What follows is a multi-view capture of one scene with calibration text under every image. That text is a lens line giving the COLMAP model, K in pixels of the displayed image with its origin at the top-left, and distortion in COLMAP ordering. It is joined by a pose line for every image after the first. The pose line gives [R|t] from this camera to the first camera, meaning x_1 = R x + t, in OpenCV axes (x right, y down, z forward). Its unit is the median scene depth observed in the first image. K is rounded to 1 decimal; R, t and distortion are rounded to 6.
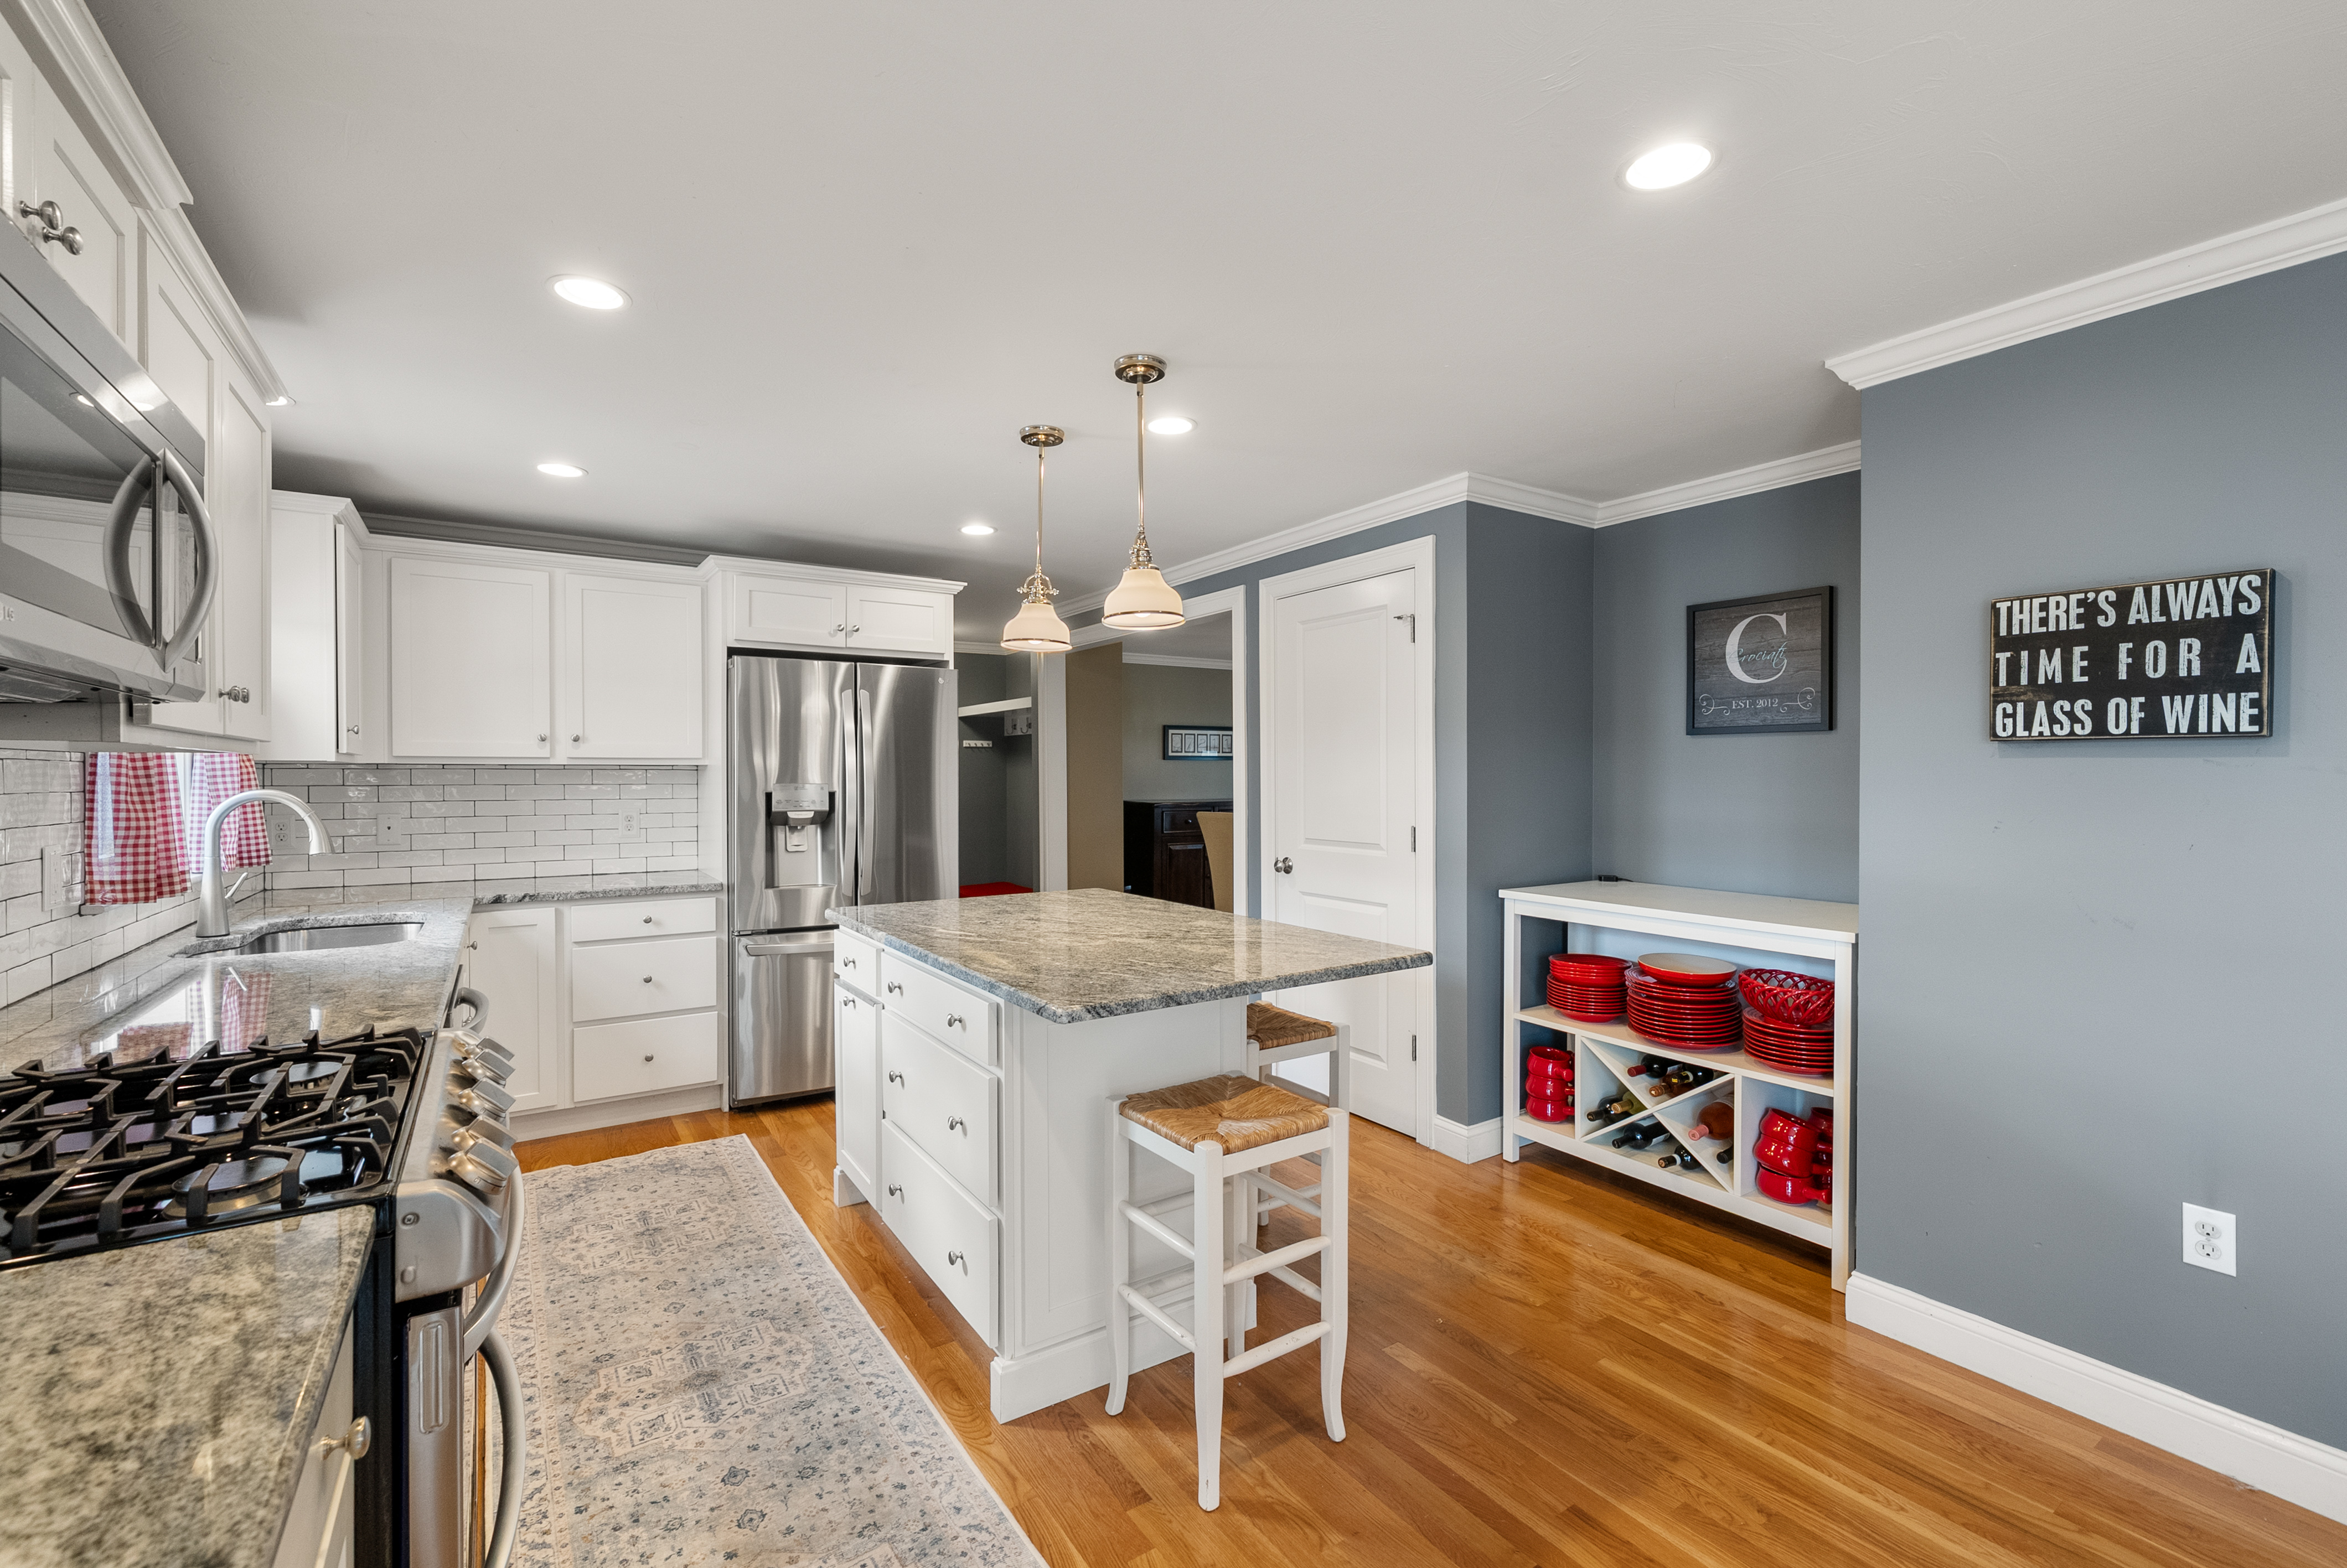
lens RADIAL K [[1006.0, 0, 1173.5], [0, 1006.0, 784.0], [0, 0, 1]] dist [0.003306, 0.000349]
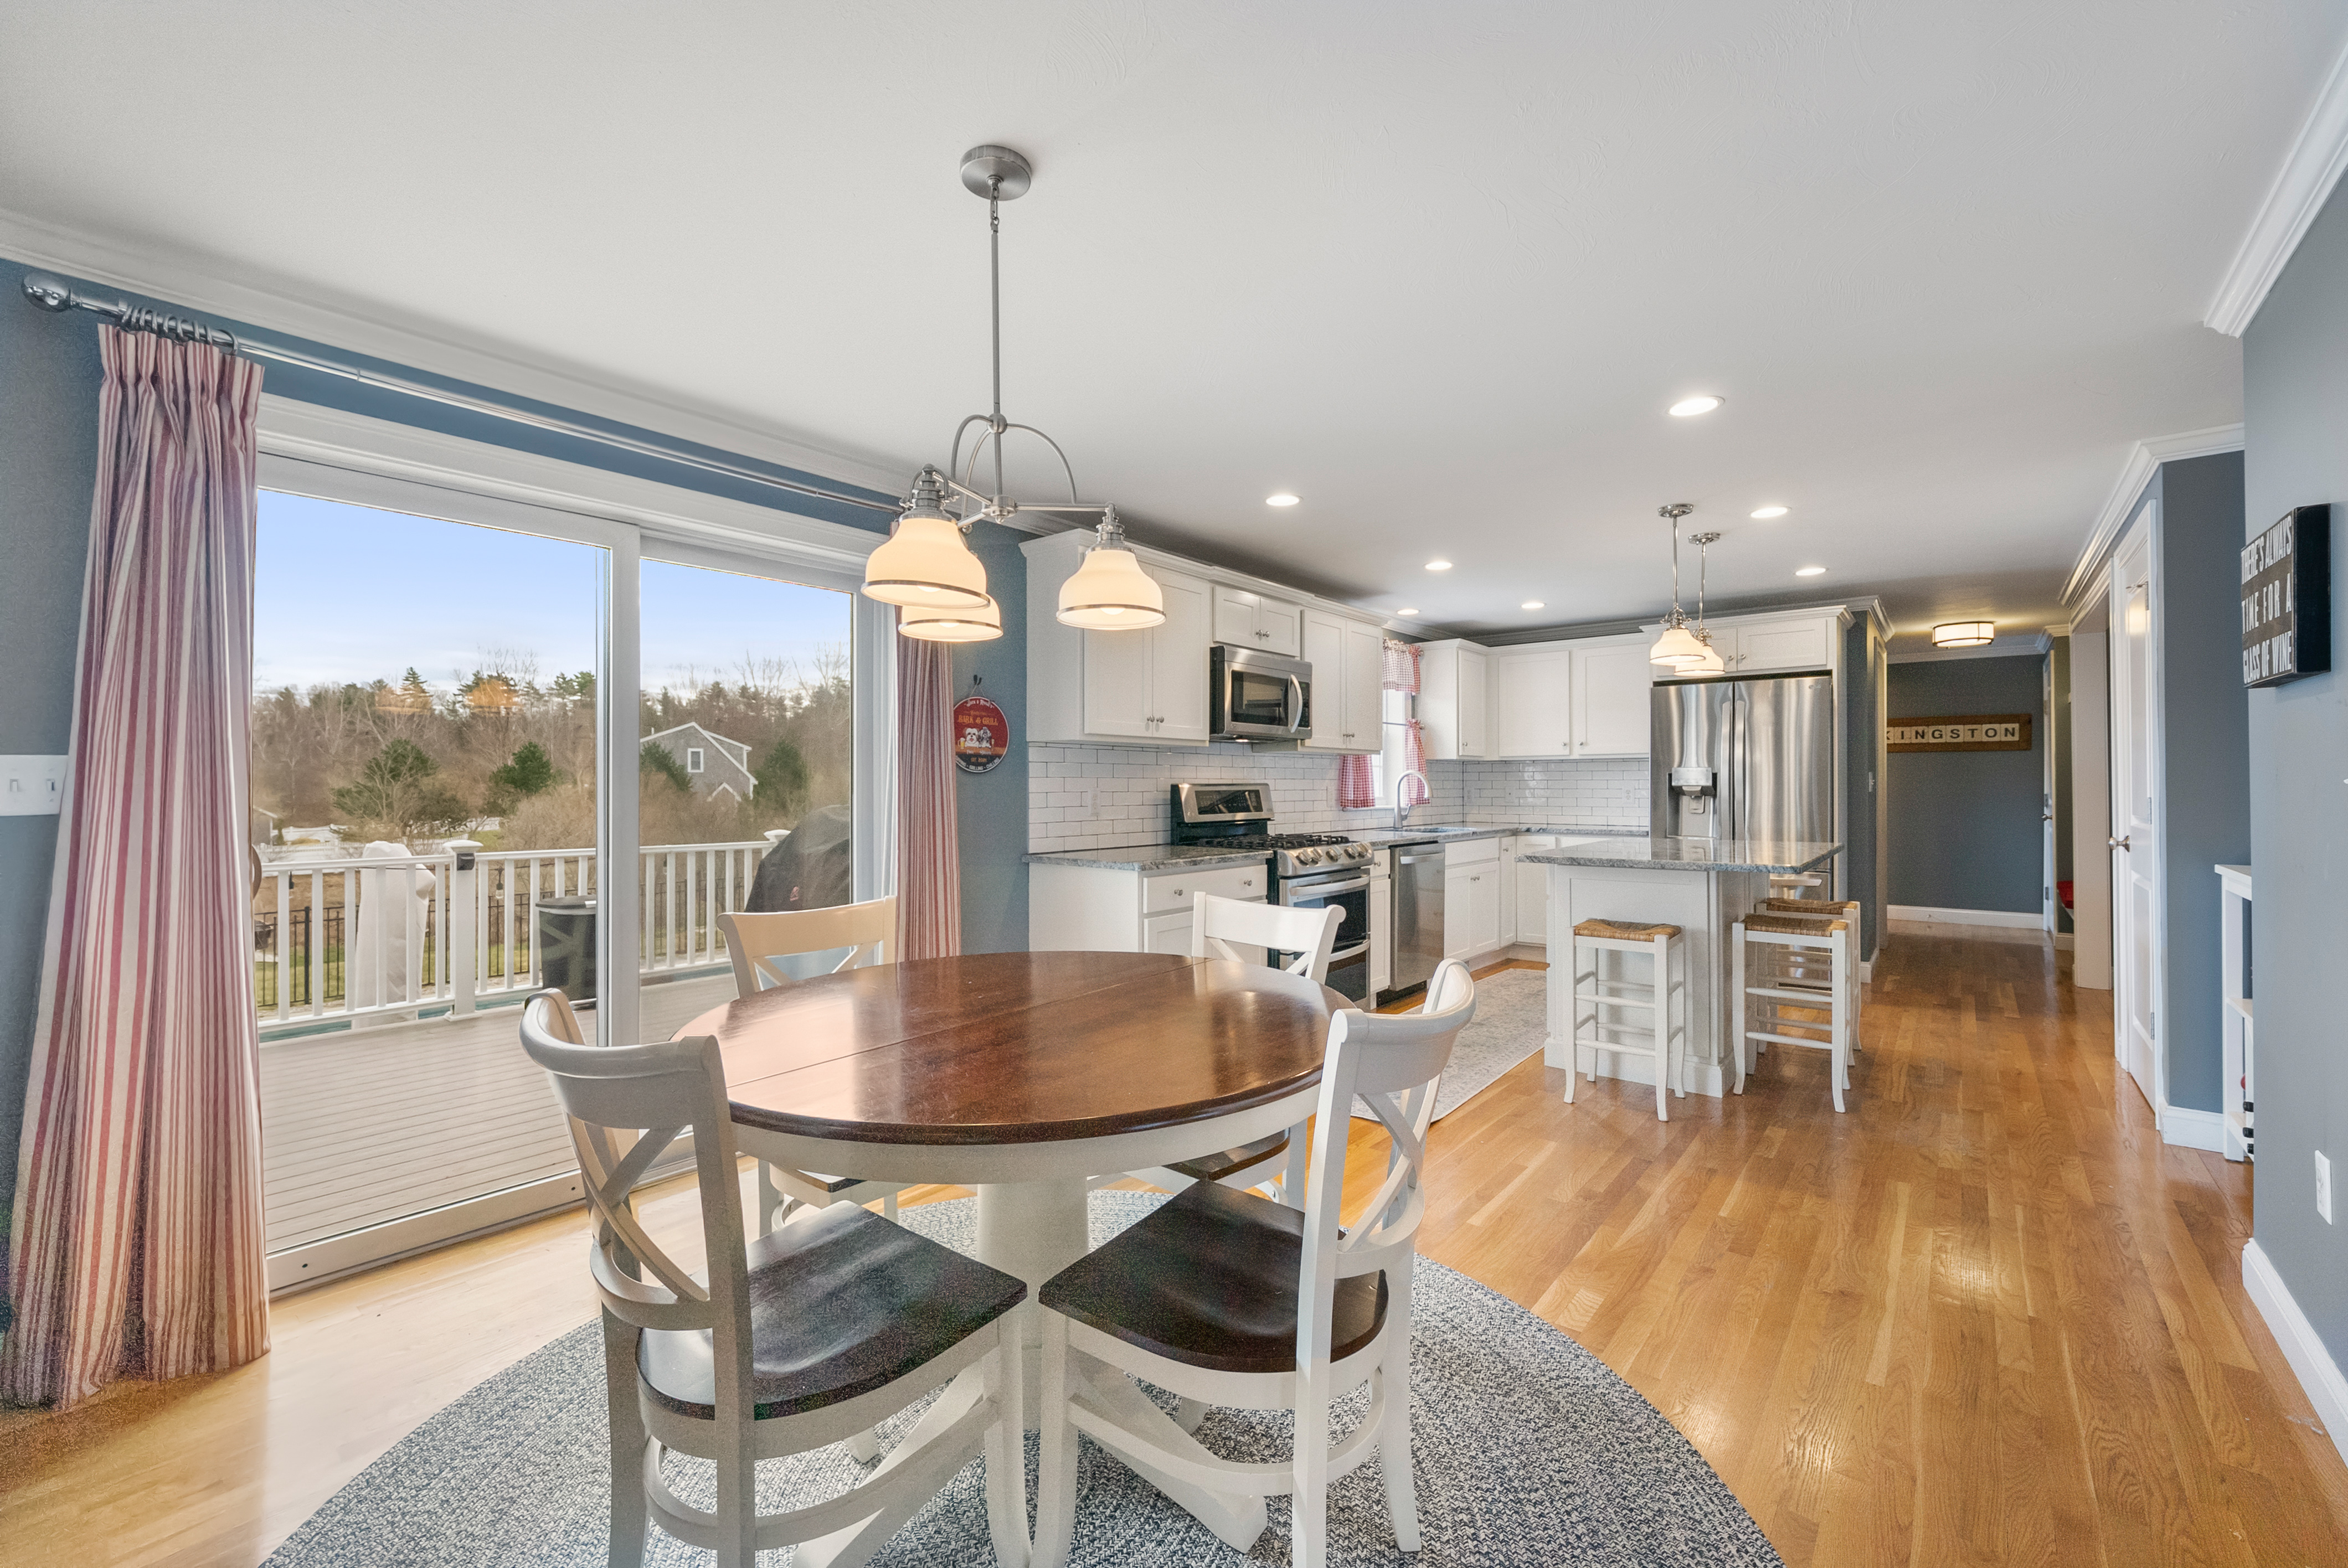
lens RADIAL K [[957.7, 0, 1174.0], [0, 957.7, 784.0], [0, 0, 1]] dist [0.001515, 0.000224]
pose [[0.301742, -0.002486, -0.953386, 0.770894], [-0.006866, 0.999965, -0.004781, 0.037051], [0.953365, 0.007989, 0.301714, -0.167956]]
